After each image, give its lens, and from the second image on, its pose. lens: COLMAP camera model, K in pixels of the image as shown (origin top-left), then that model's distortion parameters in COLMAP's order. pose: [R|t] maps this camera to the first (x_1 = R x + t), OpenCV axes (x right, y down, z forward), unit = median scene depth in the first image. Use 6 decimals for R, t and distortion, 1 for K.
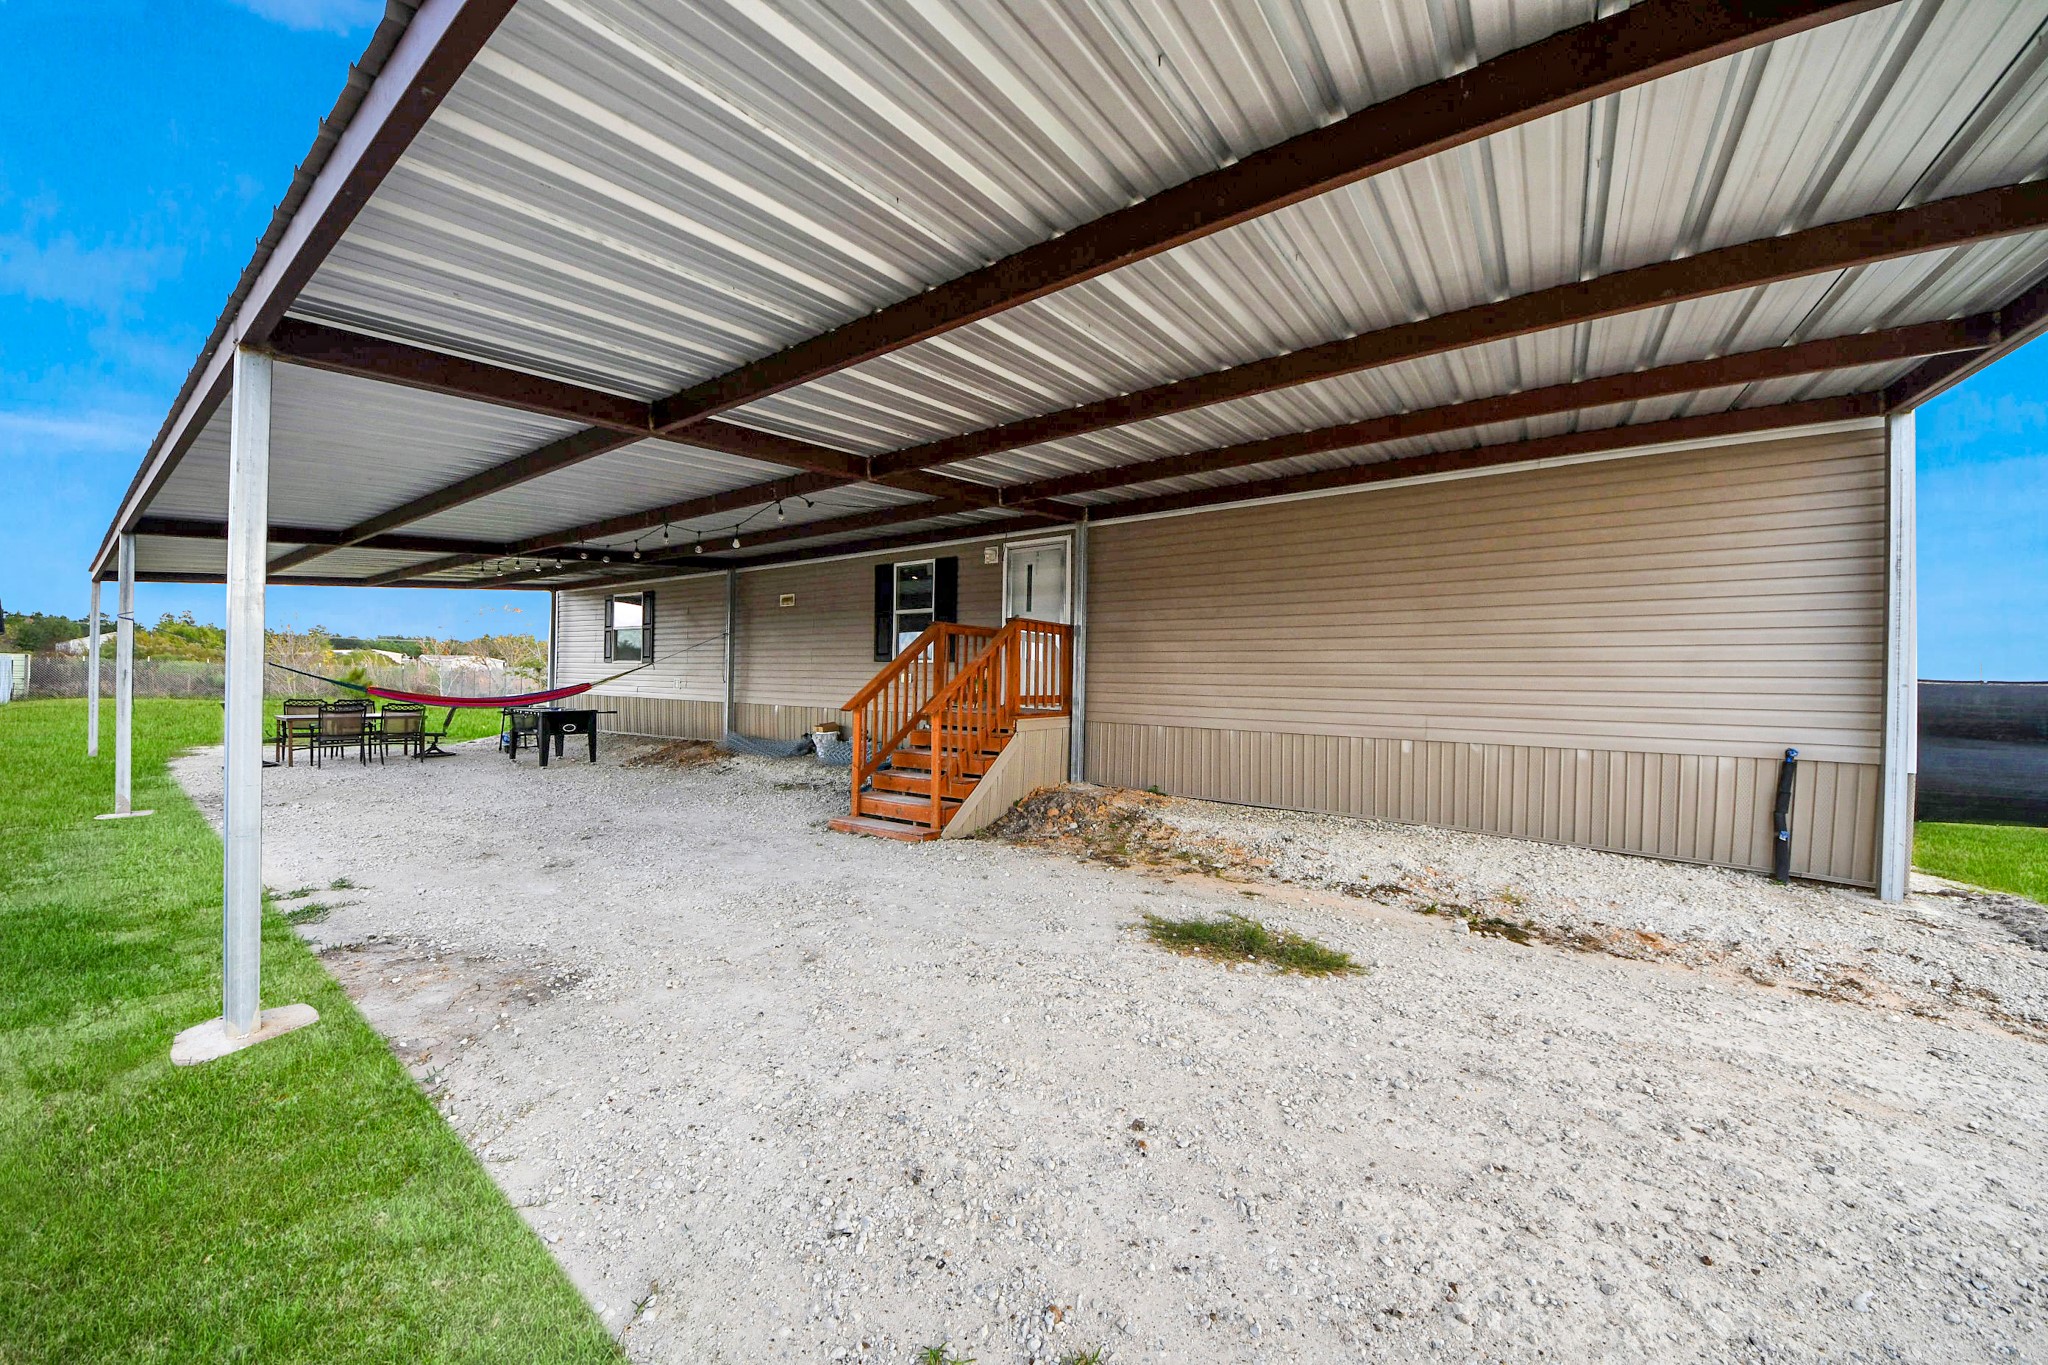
lens RADIAL K [[735.0, 0, 1024.5], [0, 735.0, 645.1], [0, 0, 1]] dist [0.000156, -0.000079]
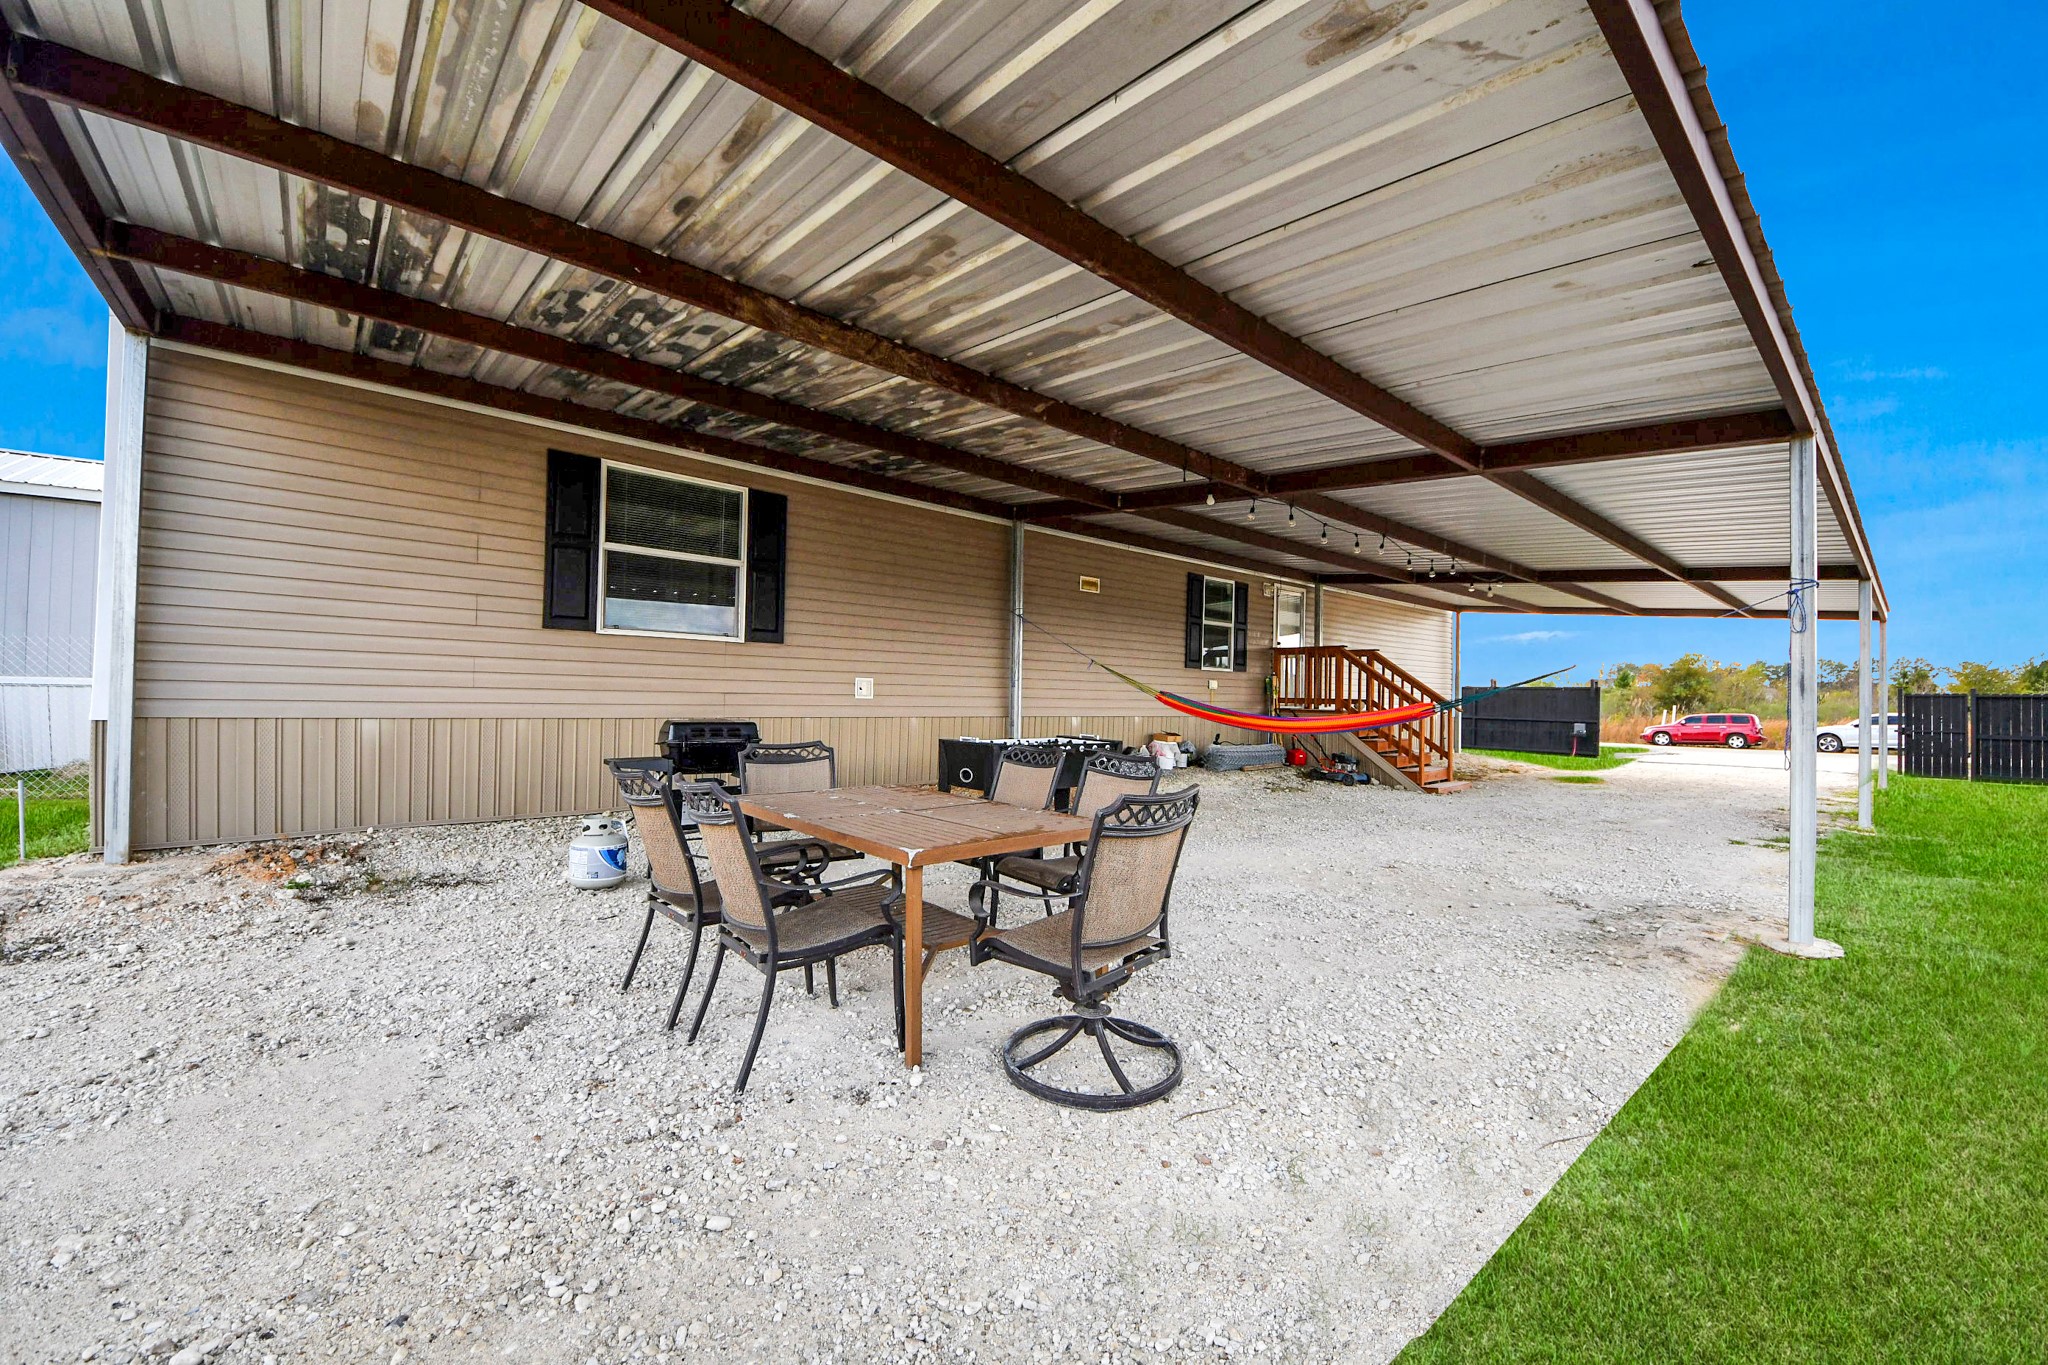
lens RADIAL K [[802.4, 0, 1002.7], [0, 802.4, 681.4], [0, 0, 1]] dist [-0.000085, -0.000073]
pose [[0.227940, -0.014076, 0.973573, -1.527688], [-0.087958, 0.995510, 0.034987, 0.027218], [-0.969694, -0.093609, 0.225678, 1.134827]]
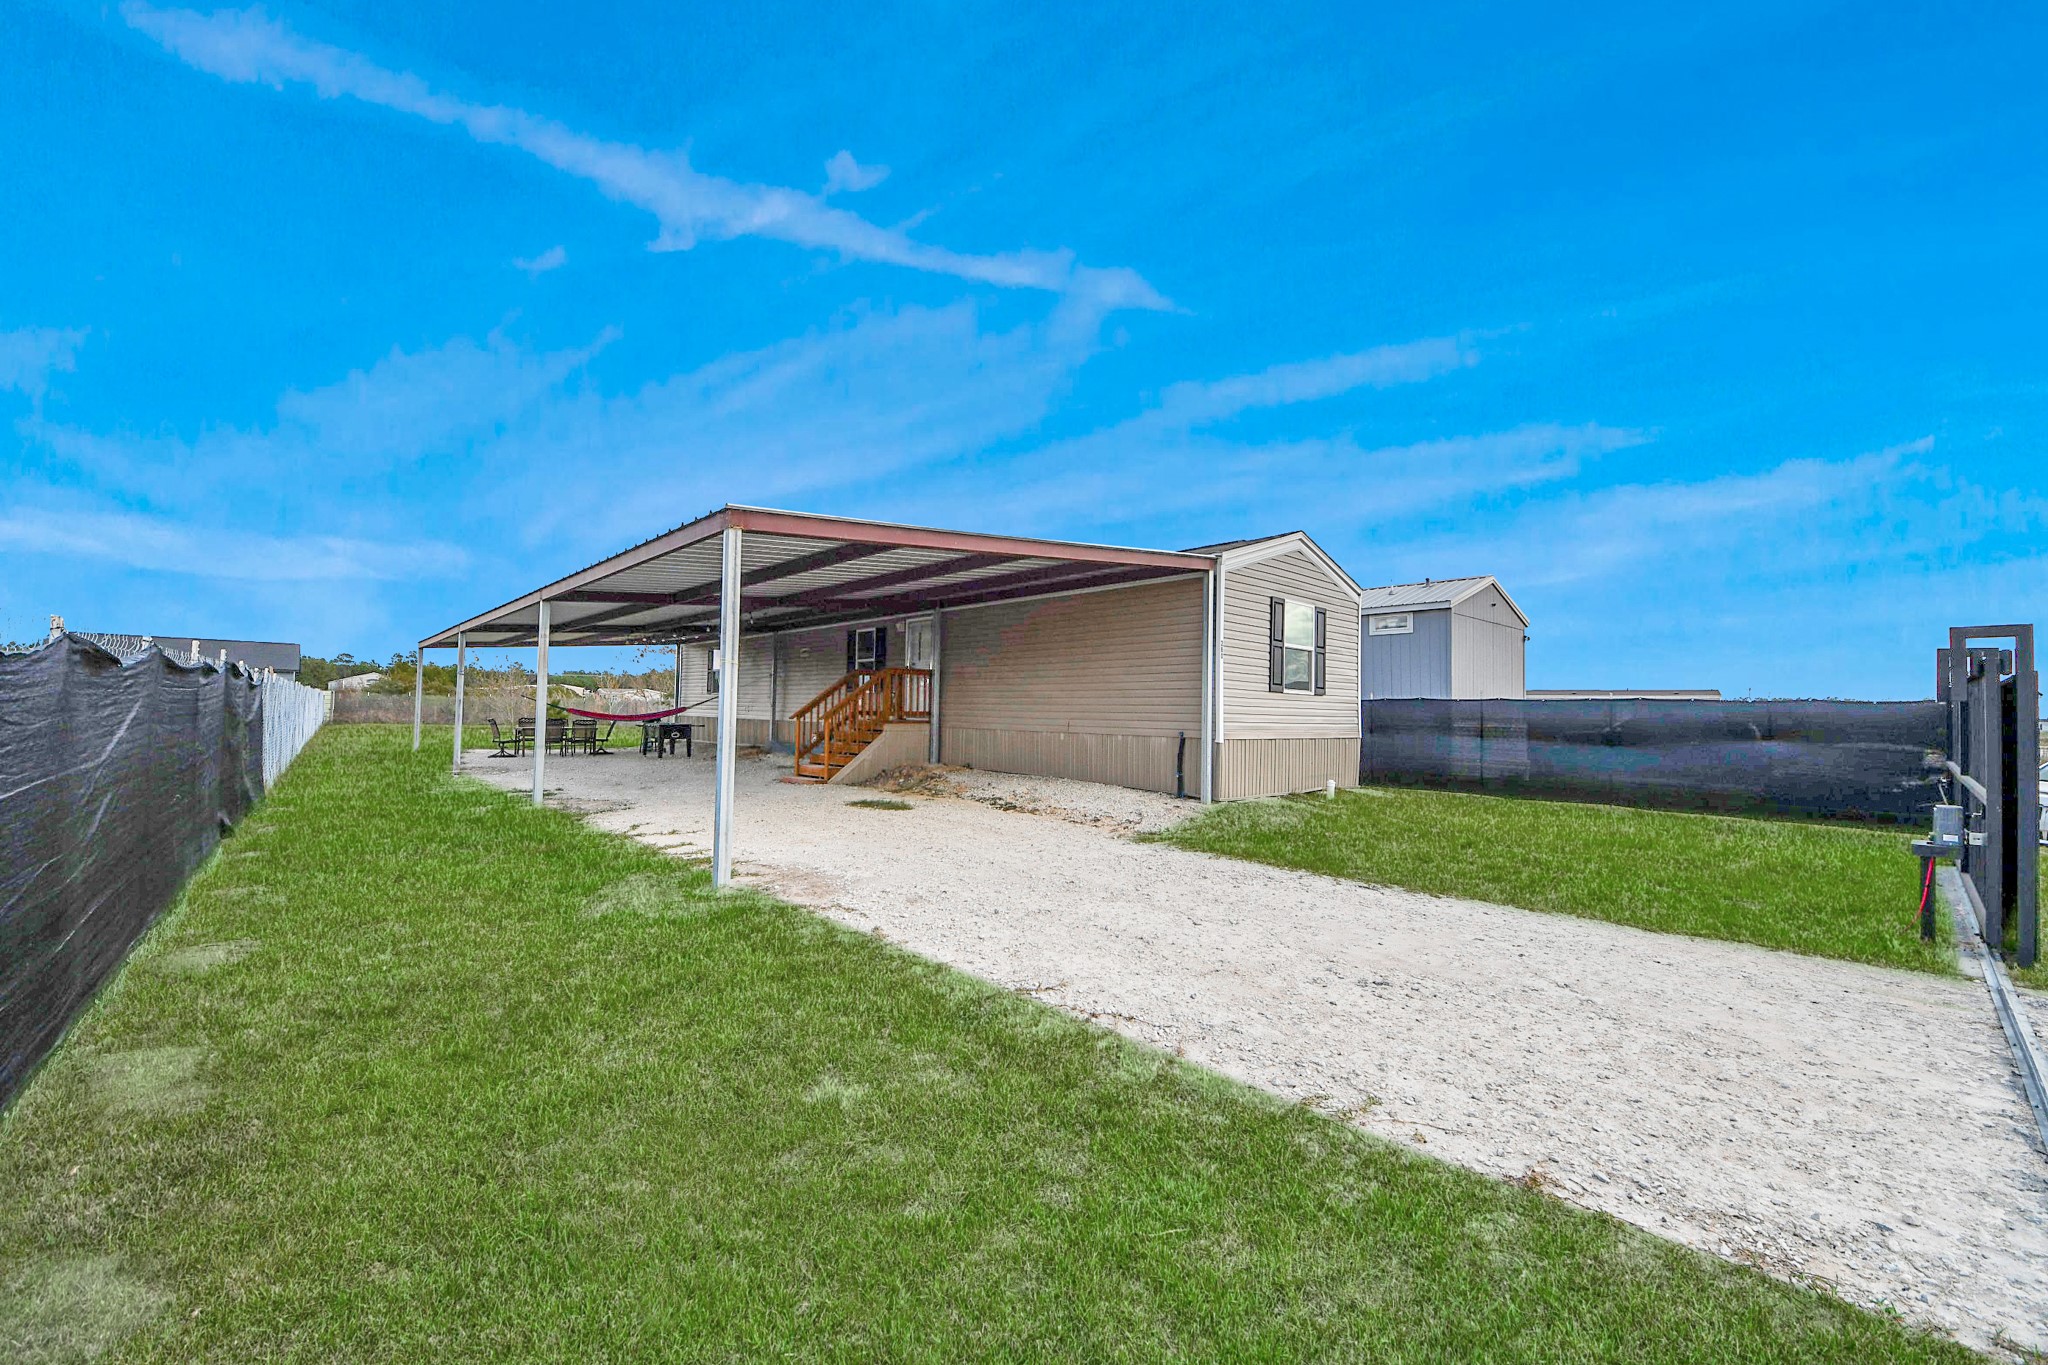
lens RADIAL K [[787.0, 0, 1008.5], [0, 787.0, 679.1], [0, 0, 1]] dist [-0.000051, -0.000048]
pose [[0.979862, -0.006306, -0.199577, 0.538279], [0.006614, 0.999978, 0.000879, -0.006275], [0.199567, -0.002181, 0.979882, -0.660884]]
